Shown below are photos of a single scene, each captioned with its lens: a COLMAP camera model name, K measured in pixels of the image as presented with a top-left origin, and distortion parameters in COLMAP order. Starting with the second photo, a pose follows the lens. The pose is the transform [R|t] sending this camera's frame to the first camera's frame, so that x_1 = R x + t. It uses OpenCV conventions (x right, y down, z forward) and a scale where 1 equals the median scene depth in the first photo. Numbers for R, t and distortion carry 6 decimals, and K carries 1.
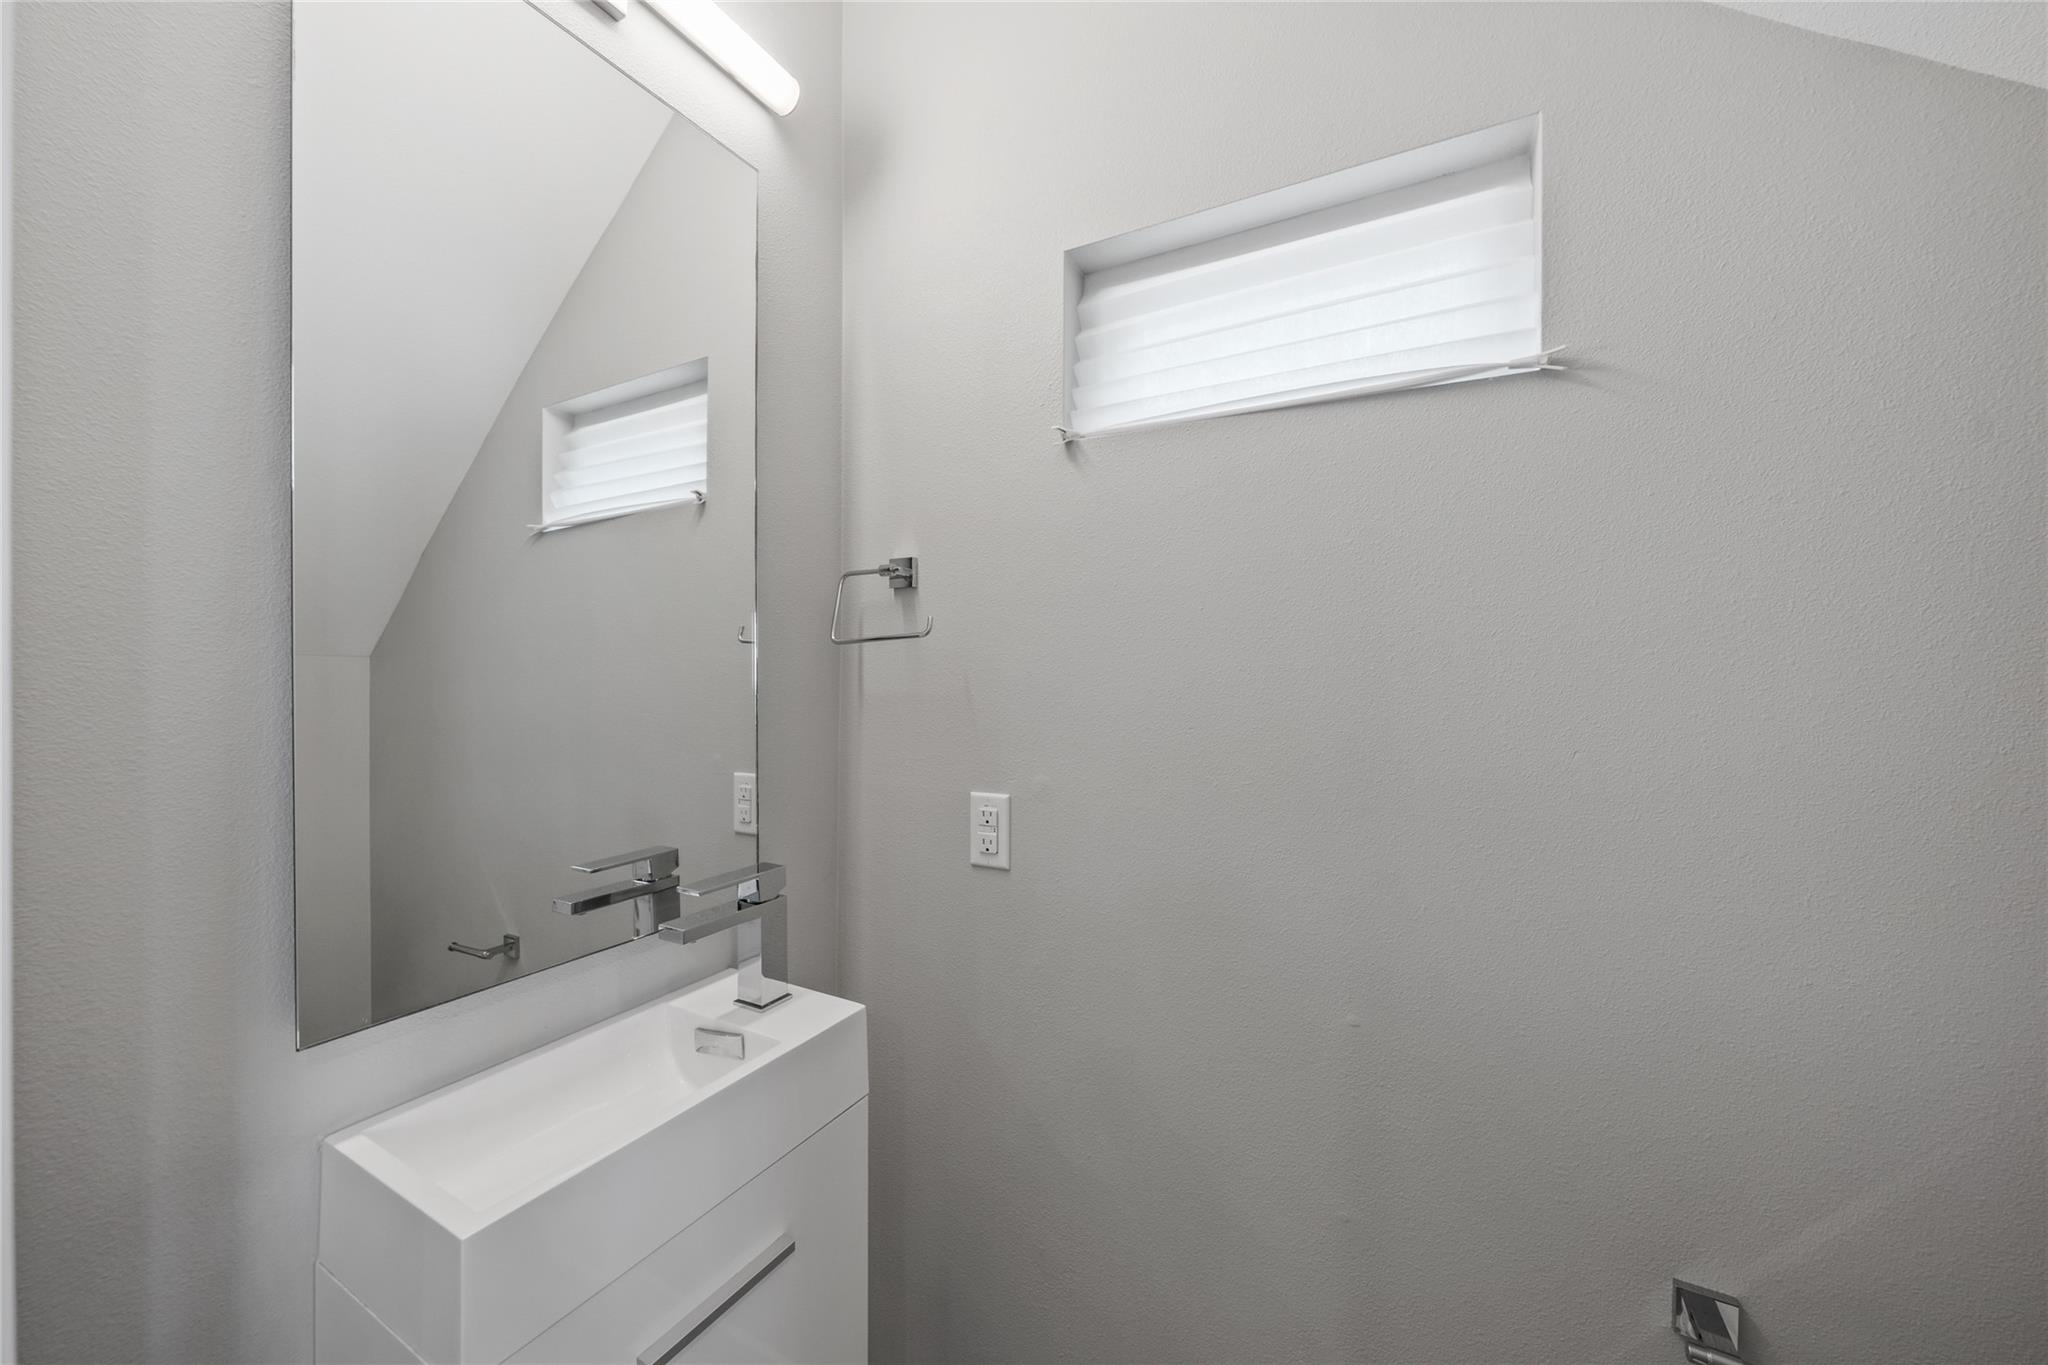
lens RADIAL K [[722.9, 0, 1028.0], [0, 722.9, 681.9], [0, 0, 1]] dist [0.002893, 0.000077]
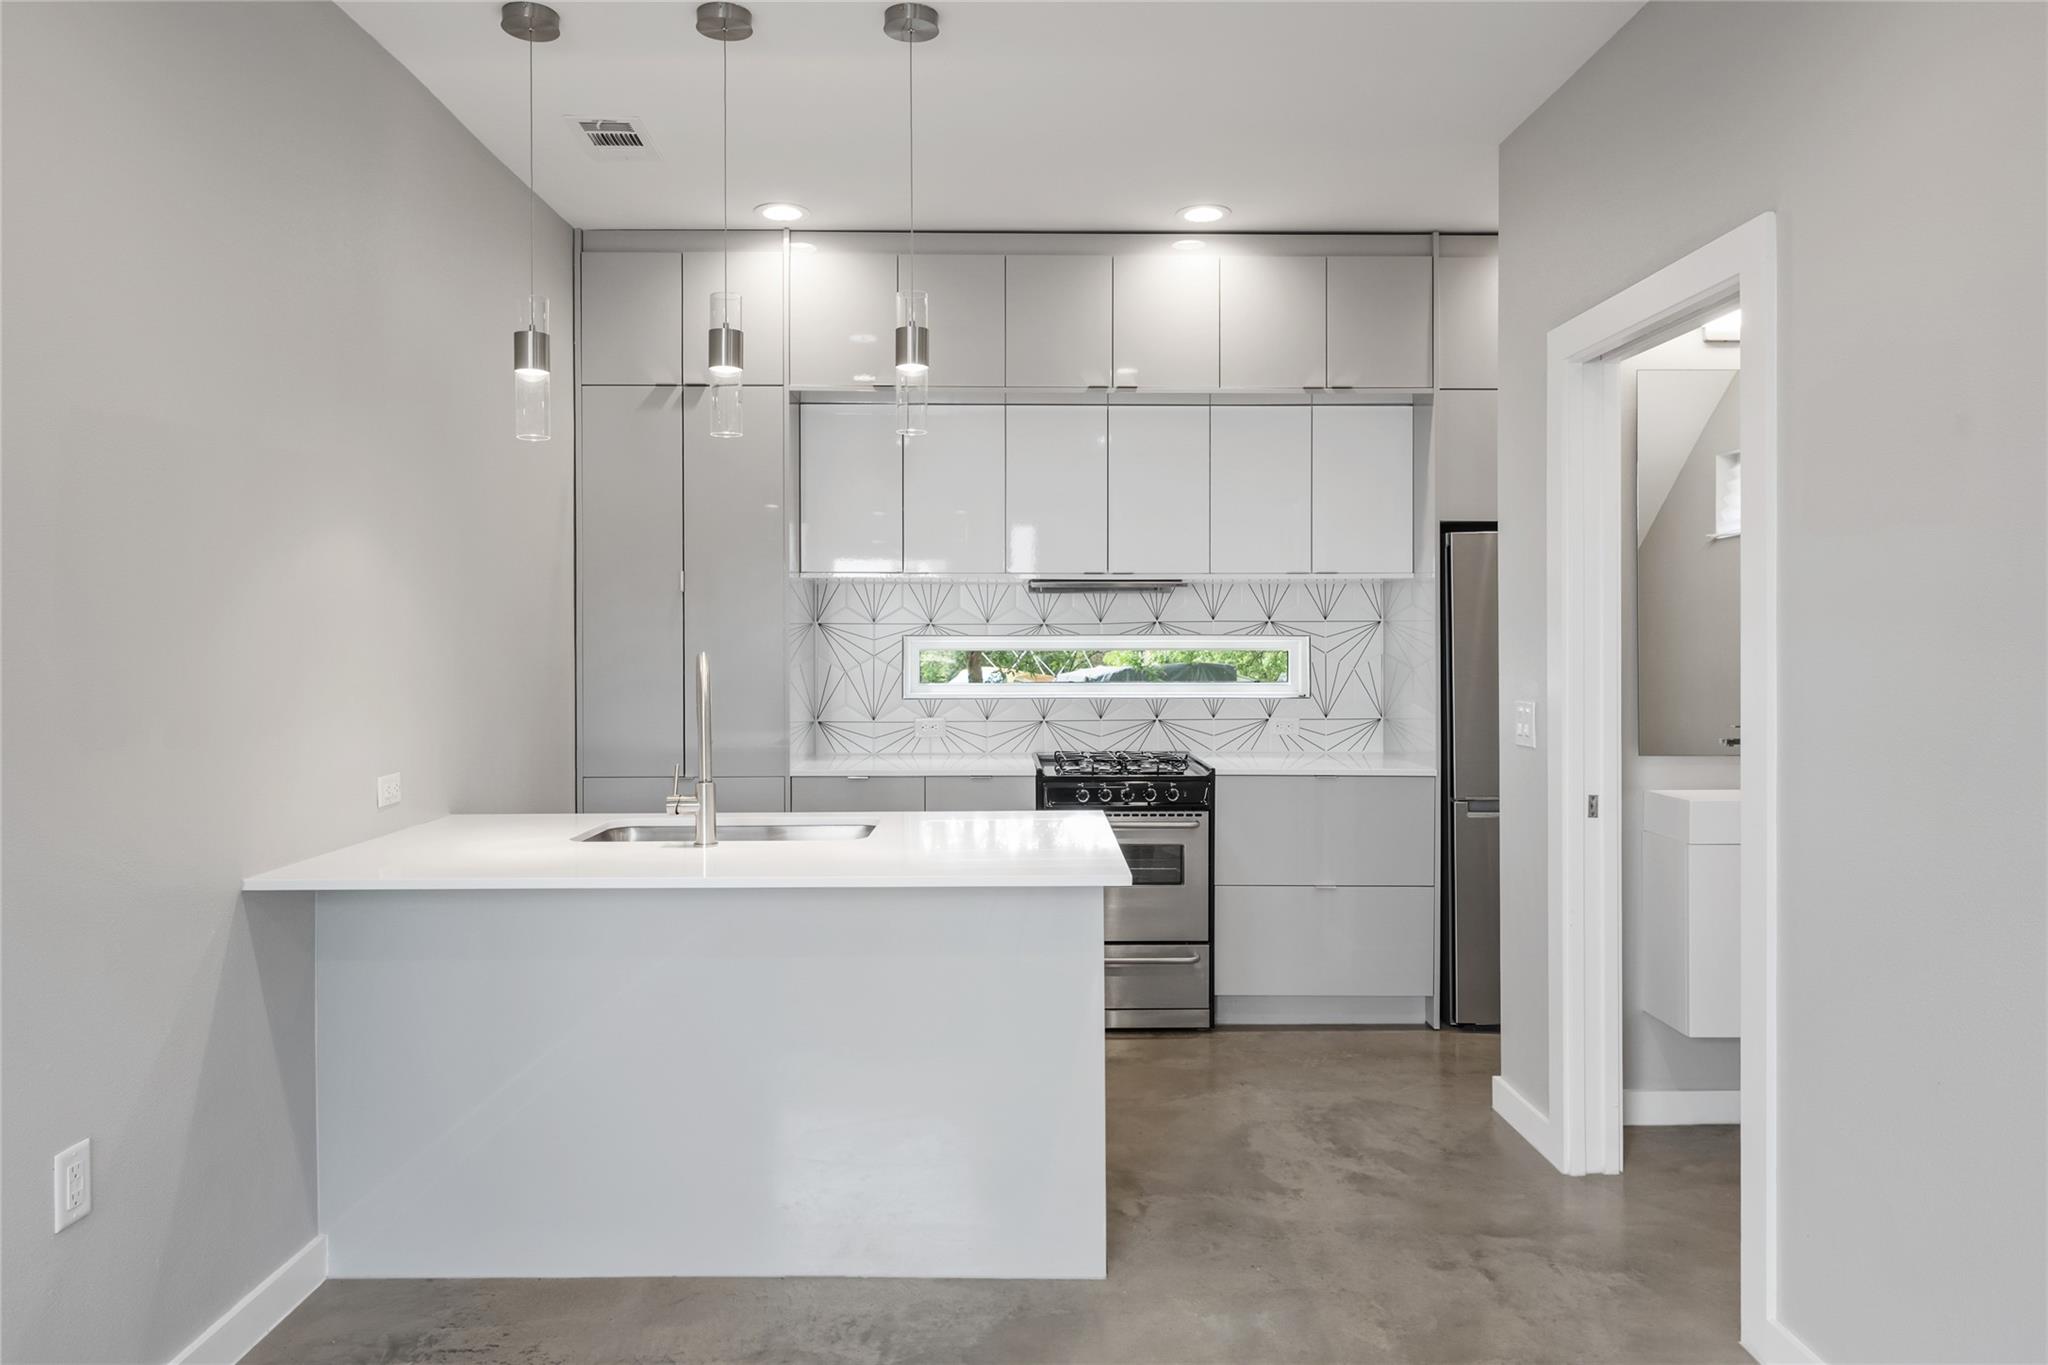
lens RADIAL K [[1302.8, 0, 1046.8], [0, 1302.8, 640.4], [0, 0, 1]] dist [0.028895, -0.005226]
pose [[0.507202, 0.002618, -0.861823, 1.147556], [-0.001777, 0.999996, 0.001992, 0.032625], [0.861825, 0.000521, 0.507205, -1.849575]]
